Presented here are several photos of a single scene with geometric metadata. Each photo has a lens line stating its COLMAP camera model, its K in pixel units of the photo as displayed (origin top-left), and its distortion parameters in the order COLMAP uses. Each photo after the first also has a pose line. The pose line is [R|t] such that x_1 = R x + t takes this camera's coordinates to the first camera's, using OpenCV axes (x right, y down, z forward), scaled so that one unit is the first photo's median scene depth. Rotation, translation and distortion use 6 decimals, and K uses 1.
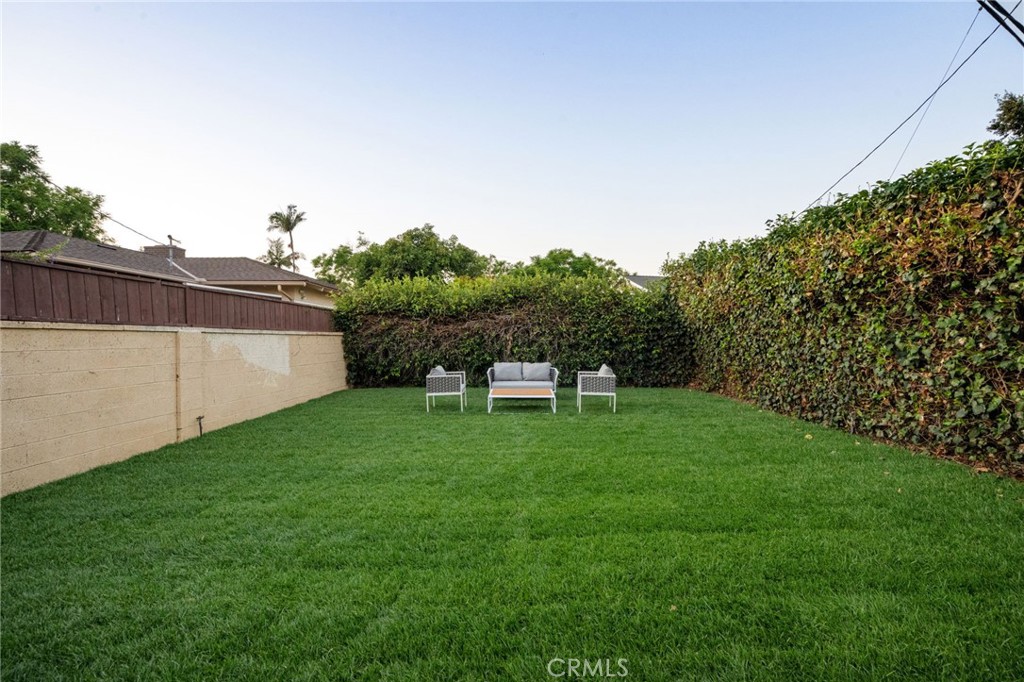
lens RADIAL K [[471.3, 0, 512.9], [0, 471.3, 340.5], [0, 0, 1]] dist [-0.000757, -0.000011]
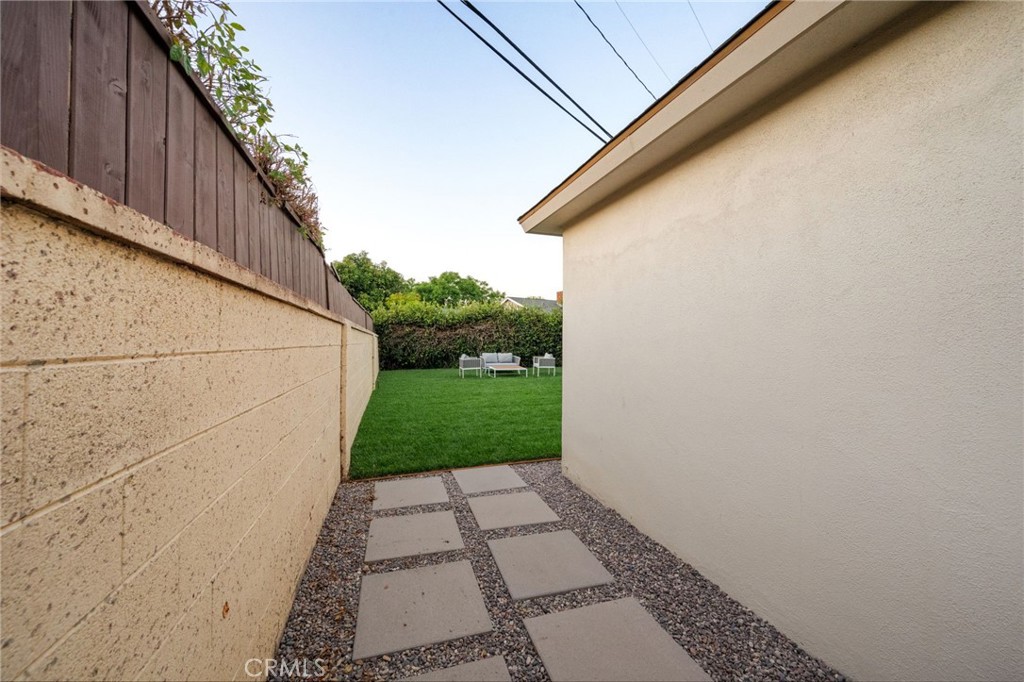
lens RADIAL K [[402.2, 0, 510.5], [0, 402.2, 341.1], [0, 0, 1]] dist [-0.000071, -0.000038]
pose [[0.948472, 0.004090, 0.316834, -0.371885], [-0.002836, 0.999986, -0.004422, 0.007232], [-0.316848, 0.003295, 0.948471, -0.426785]]
